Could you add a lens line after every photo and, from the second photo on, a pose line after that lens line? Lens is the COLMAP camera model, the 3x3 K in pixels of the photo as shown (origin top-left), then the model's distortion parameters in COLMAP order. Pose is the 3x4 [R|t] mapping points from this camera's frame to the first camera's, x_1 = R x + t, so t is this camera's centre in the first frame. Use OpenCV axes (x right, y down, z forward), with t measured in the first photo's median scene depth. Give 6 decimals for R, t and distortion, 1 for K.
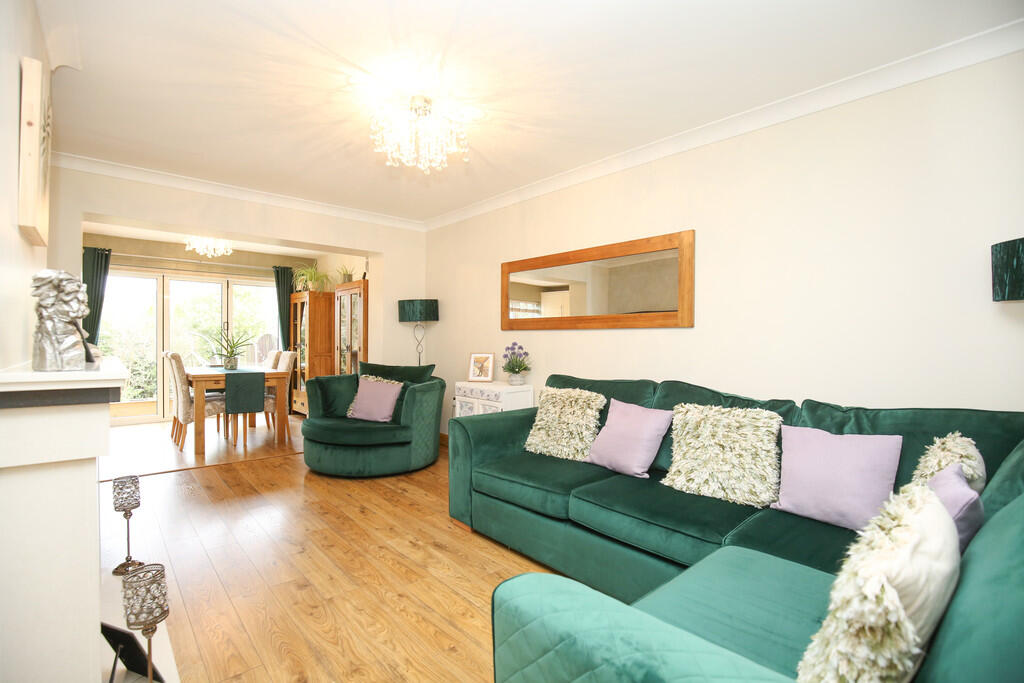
lens RADIAL K [[462.7, 0, 512.0], [0, 462.7, 341.5], [0, 0, 1]] dist [-0.057390, -0.000201]
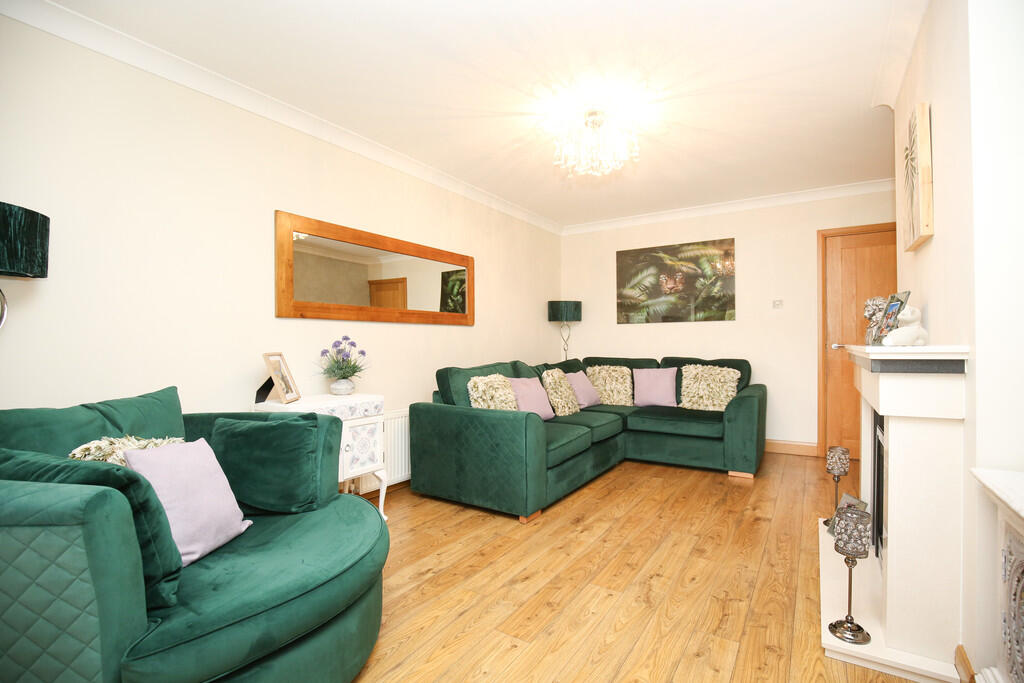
lens RADIAL K [[469.8, 0, 512.0], [0, 469.8, 341.5], [0, 0, 1]] dist [-0.001365, -0.000038]
pose [[-0.251497, -0.024797, 0.967540, -1.174708], [-0.018034, 0.999618, 0.020931, -0.016310], [-0.967690, -0.012184, -0.251848, 1.386269]]
